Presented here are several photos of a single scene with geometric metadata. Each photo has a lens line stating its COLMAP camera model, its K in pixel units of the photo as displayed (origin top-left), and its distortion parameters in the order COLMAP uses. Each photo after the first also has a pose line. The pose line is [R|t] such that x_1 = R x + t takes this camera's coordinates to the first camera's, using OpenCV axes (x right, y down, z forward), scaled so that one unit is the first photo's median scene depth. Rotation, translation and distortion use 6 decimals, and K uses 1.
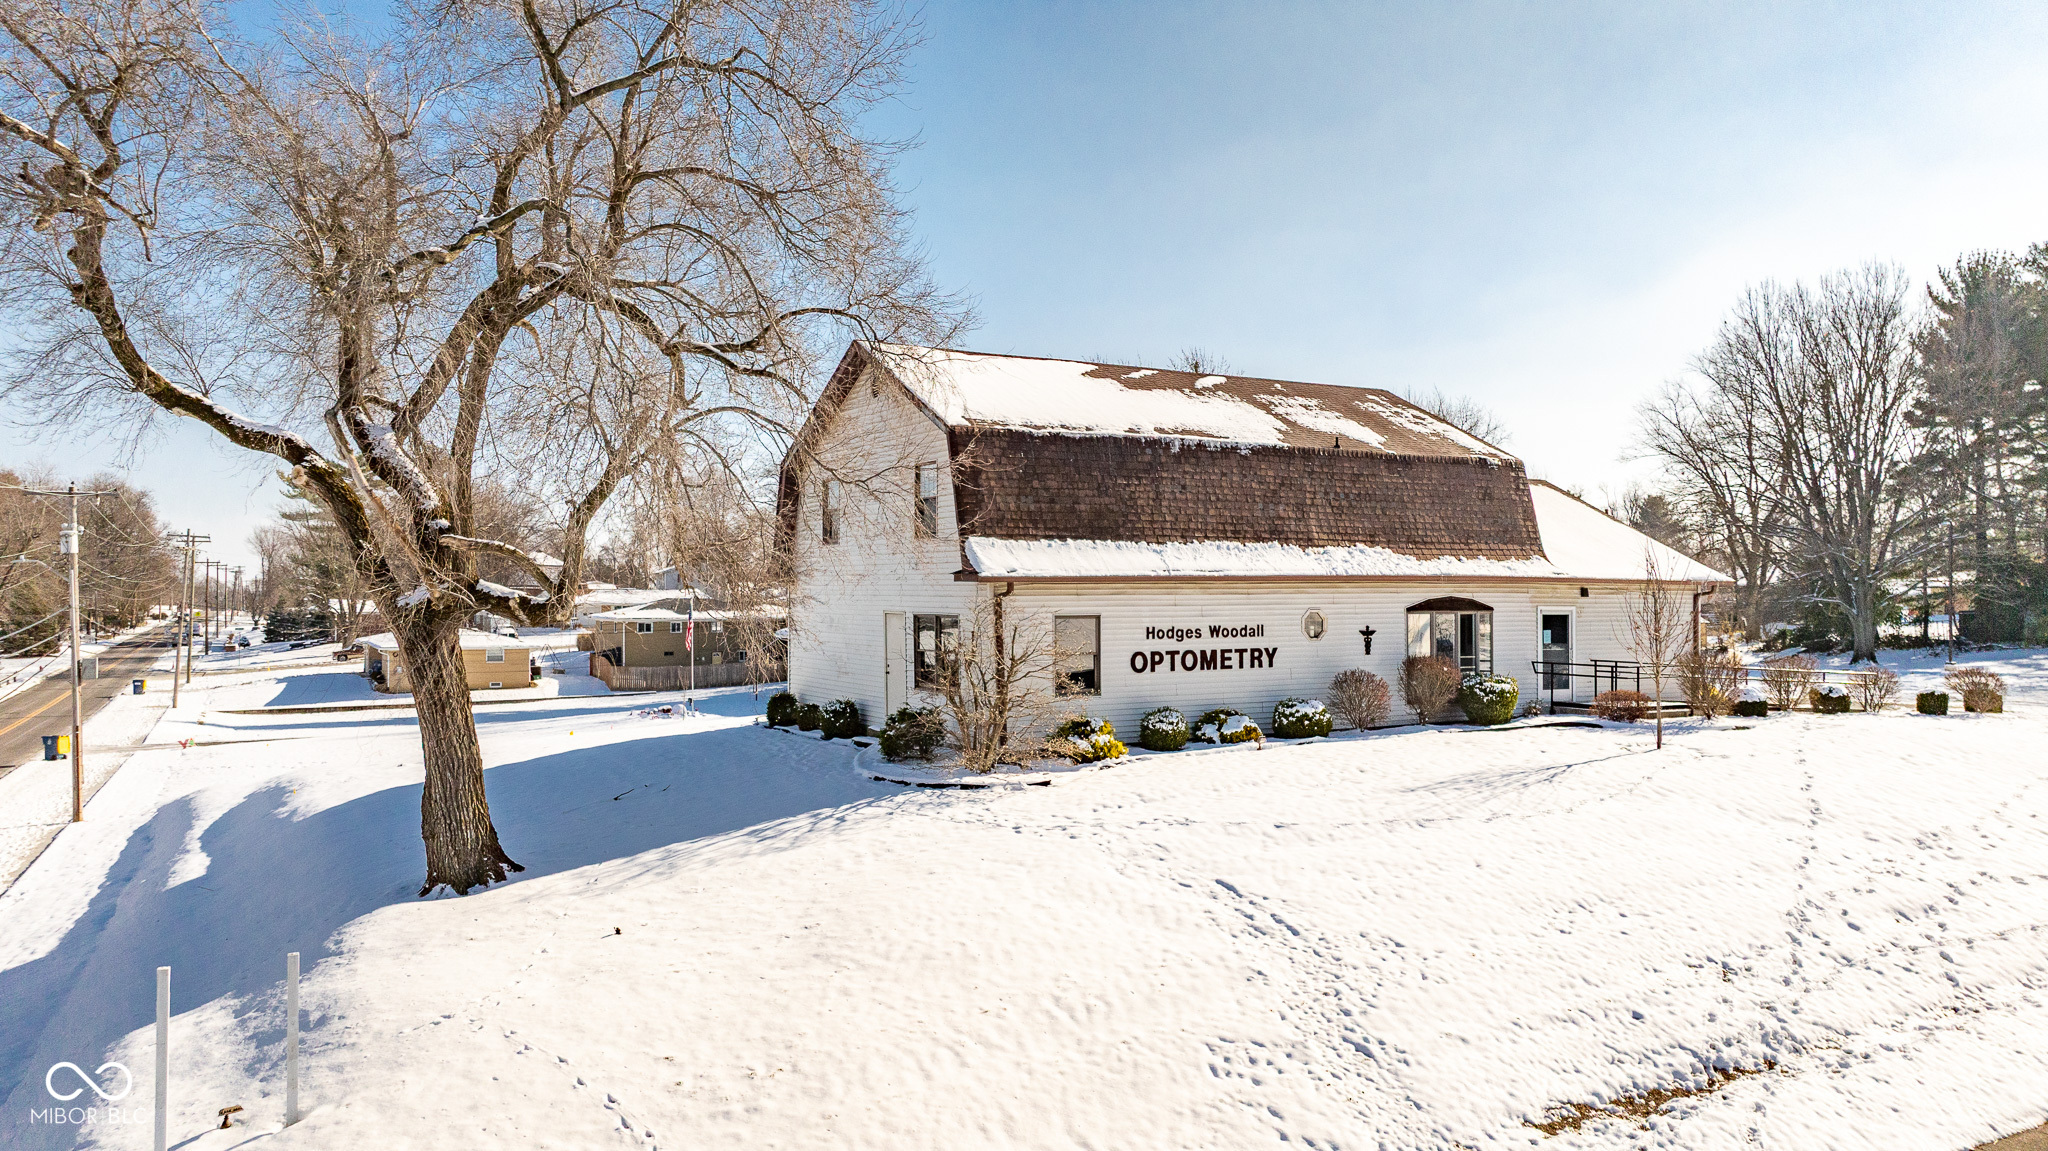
lens RADIAL K [[1443.2, 0, 1024.0], [0, 1443.2, 575.5], [0, 0, 1]] dist [-0.016775, -0.005531]
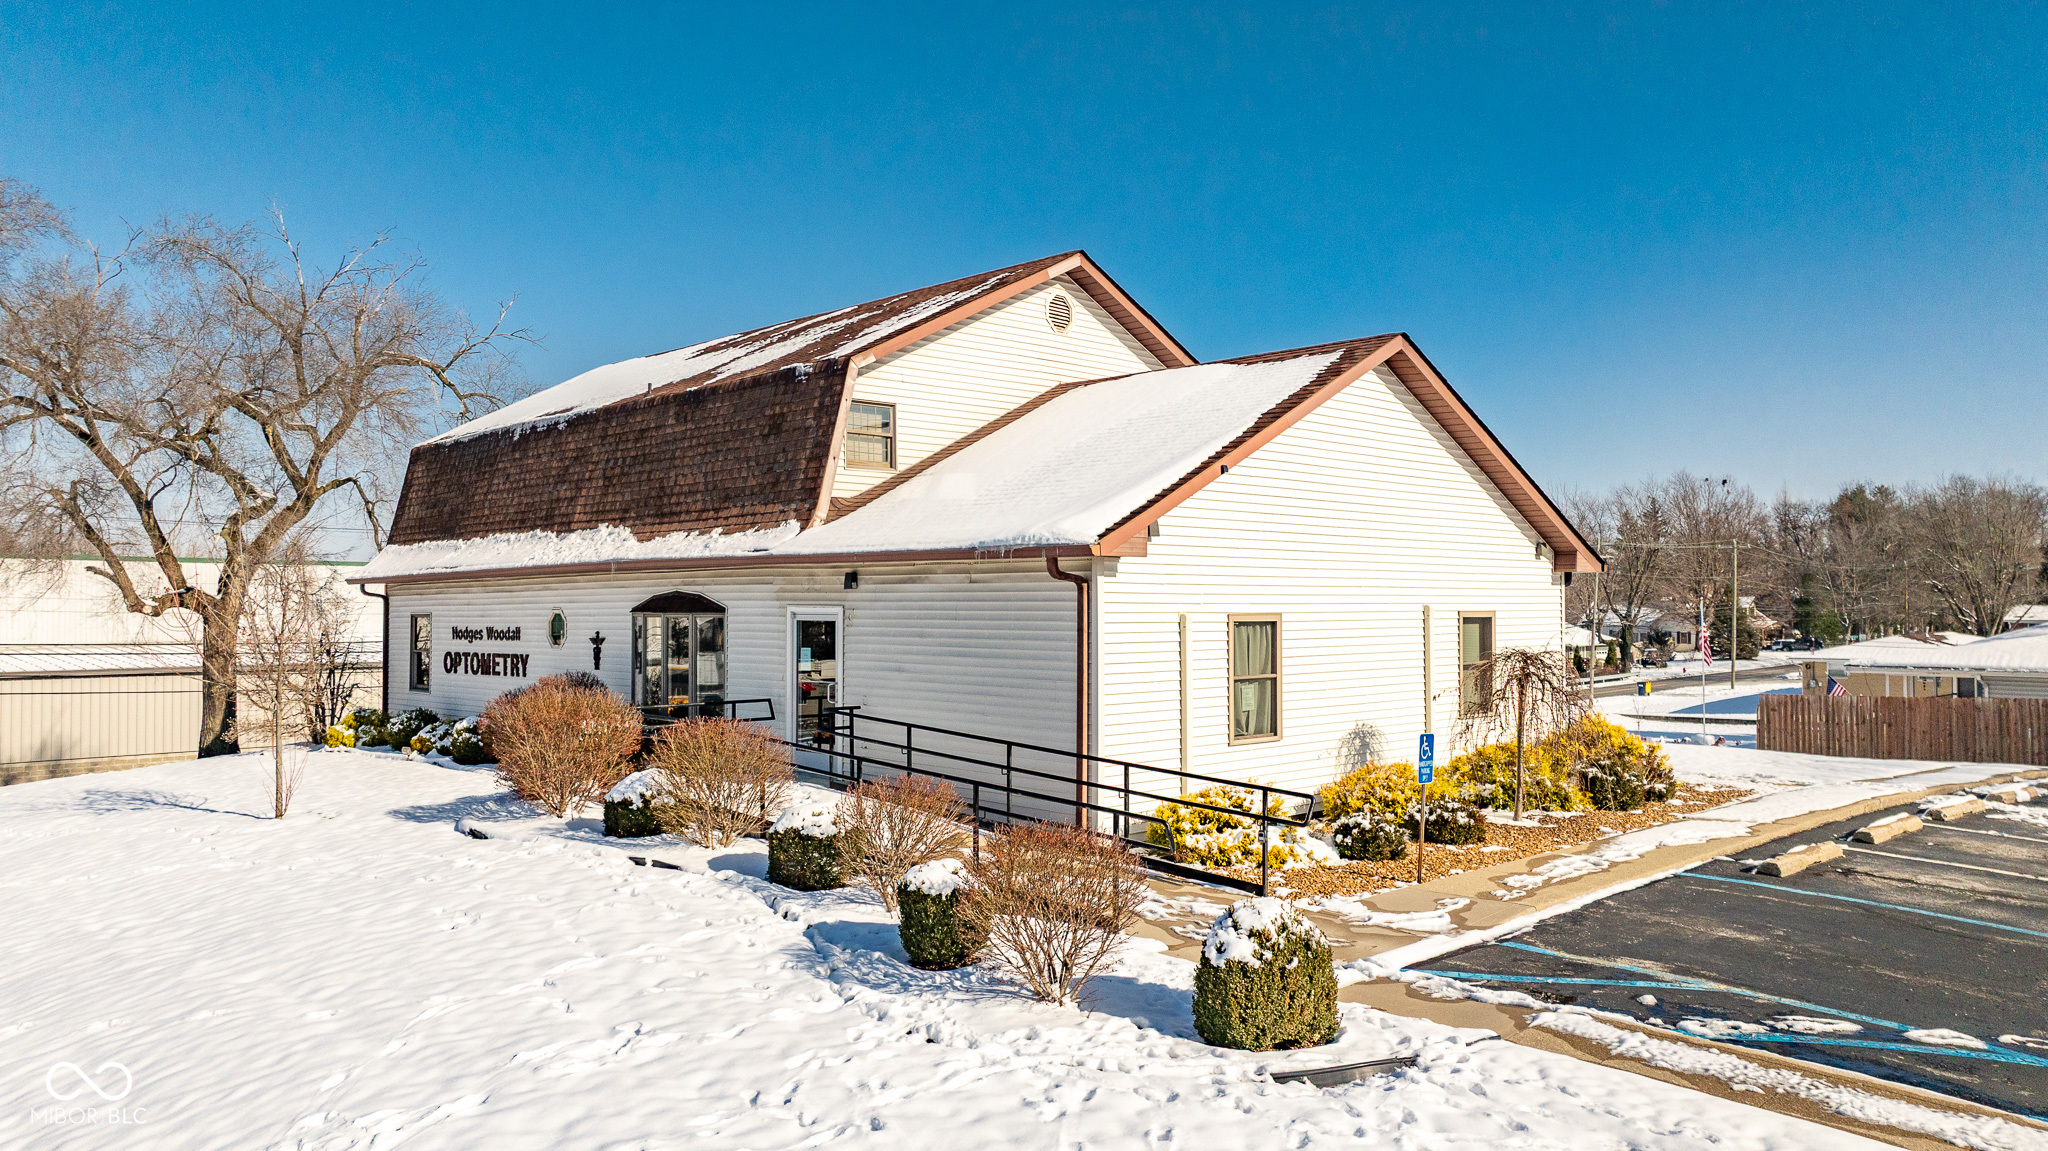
lens RADIAL K [[1443.2, 0, 1024.0], [0, 1443.2, 575.5], [0, 0, 1]] dist [-0.016775, -0.005531]
pose [[0.256964, -0.022287, -0.966164, 1.083685], [0.016916, 0.999685, -0.018561, 0.024542], [0.966273, -0.011574, 0.257260, 1.078625]]
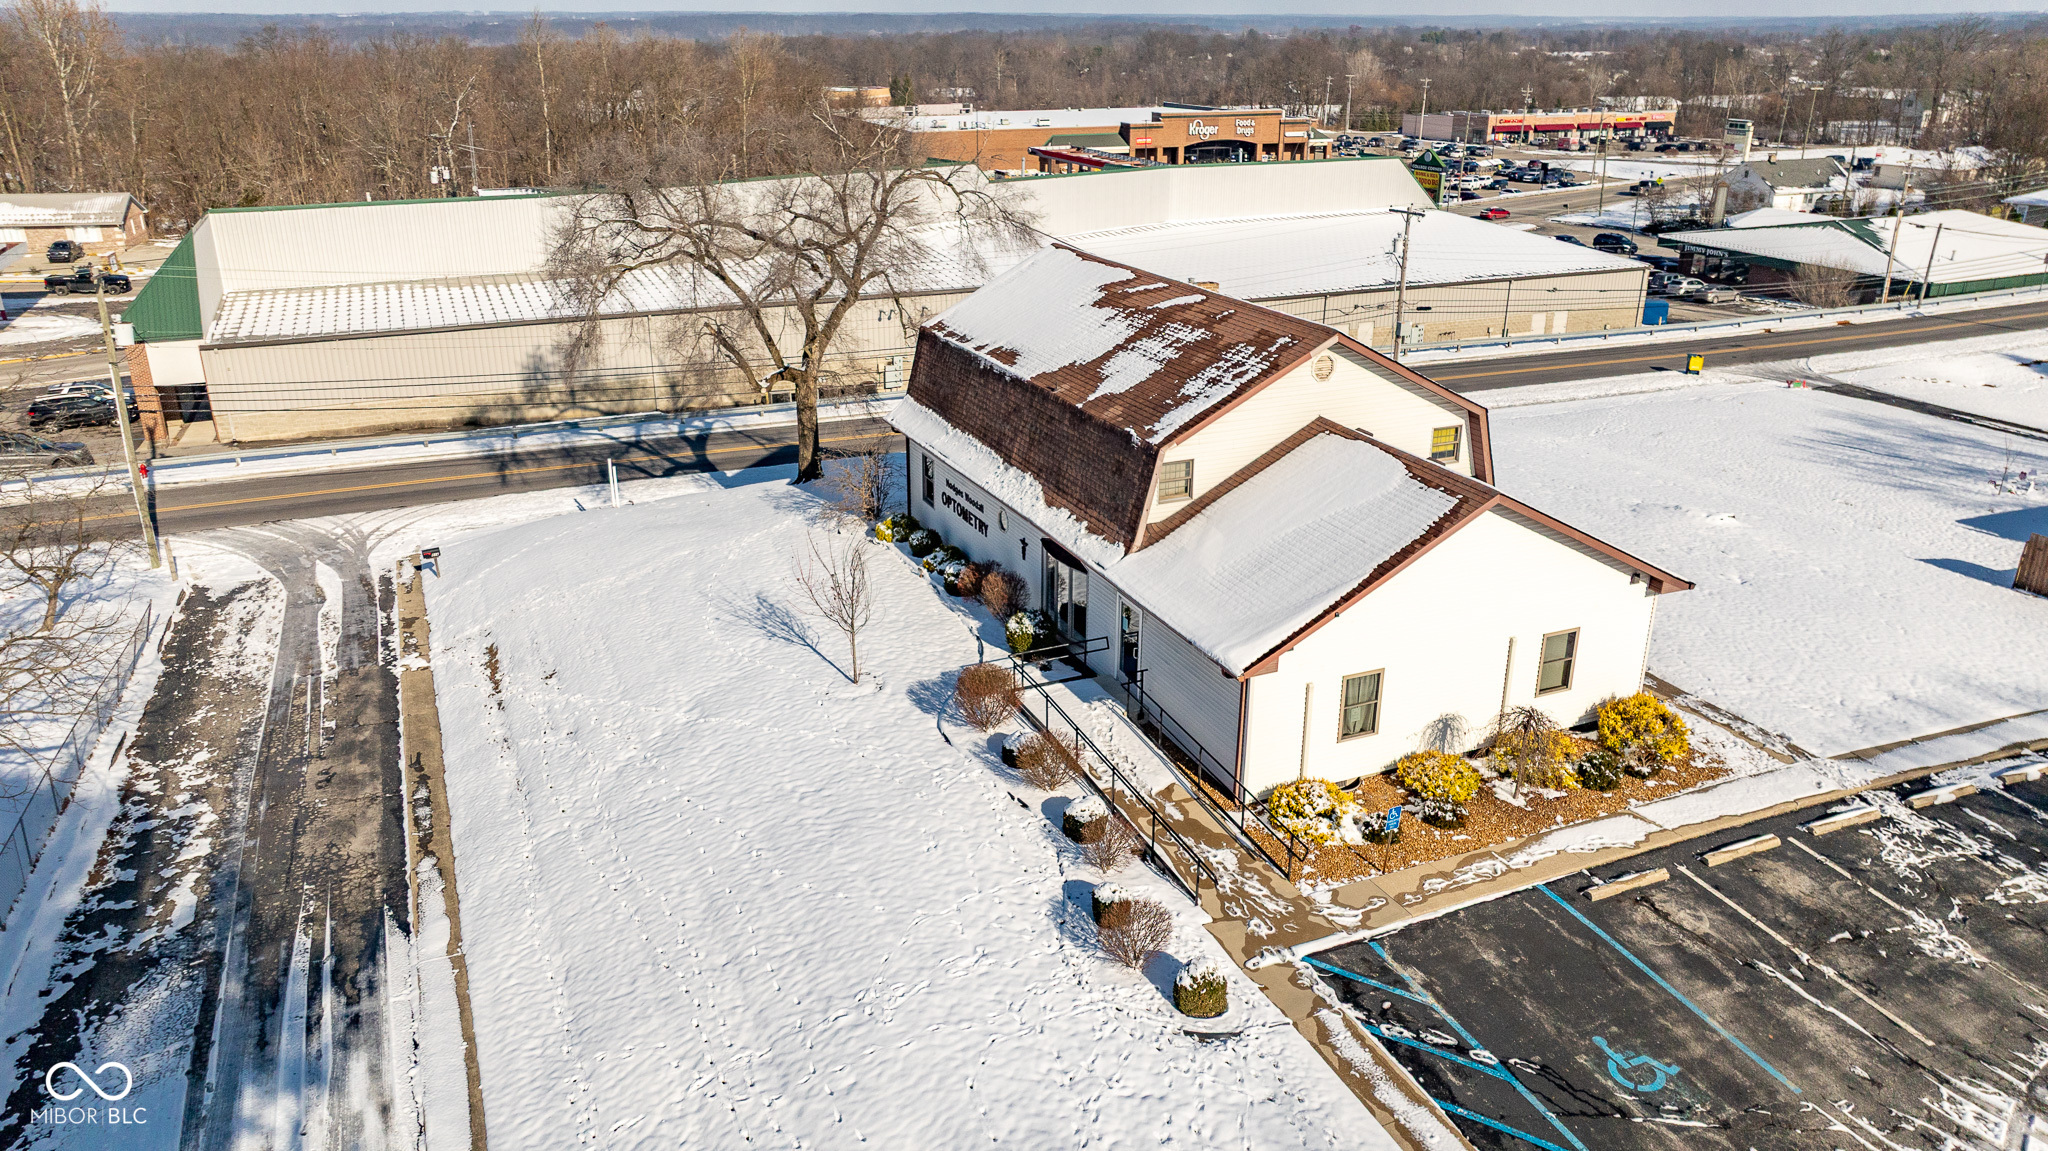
lens RADIAL K [[1443.2, 0, 1024.0], [0, 1443.2, 575.5], [0, 0, 1]] dist [-0.016775, -0.005531]
pose [[-0.091576, 0.360627, -0.928203, 1.478223], [0.015060, 0.932515, 0.360817, -0.403861], [0.995684, 0.019063, -0.090827, 1.174743]]
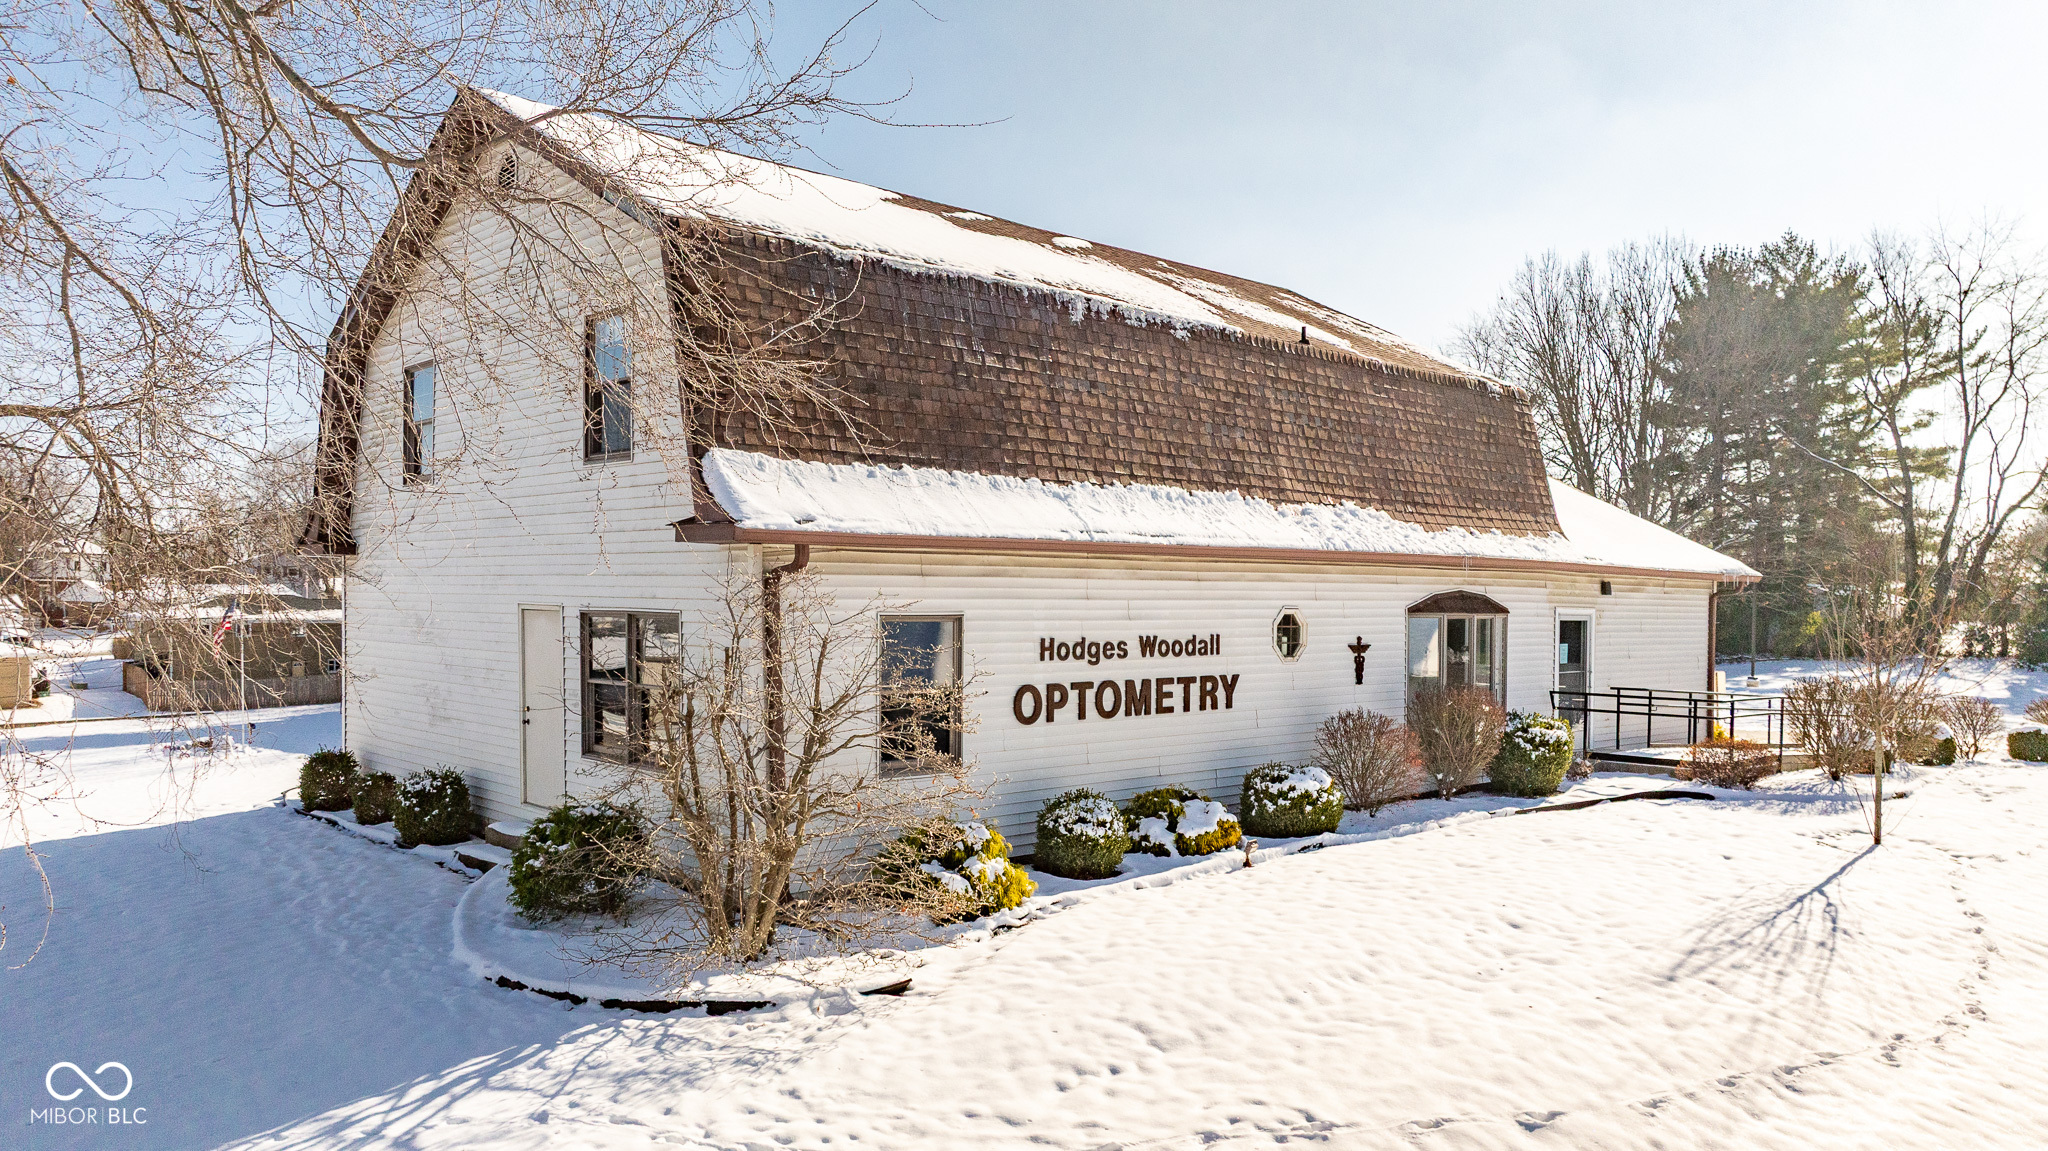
lens RADIAL K [[1479.2, 0, 1027.3], [0, 1479.2, 617.0], [0, 0, 1]] dist [-0.022601, -0.005799]
pose [[0.971752, 0.007326, 0.235890, -0.046209], [-0.013237, 0.999637, 0.023483, 0.014650], [-0.235632, -0.025942, 0.971496, 0.453725]]
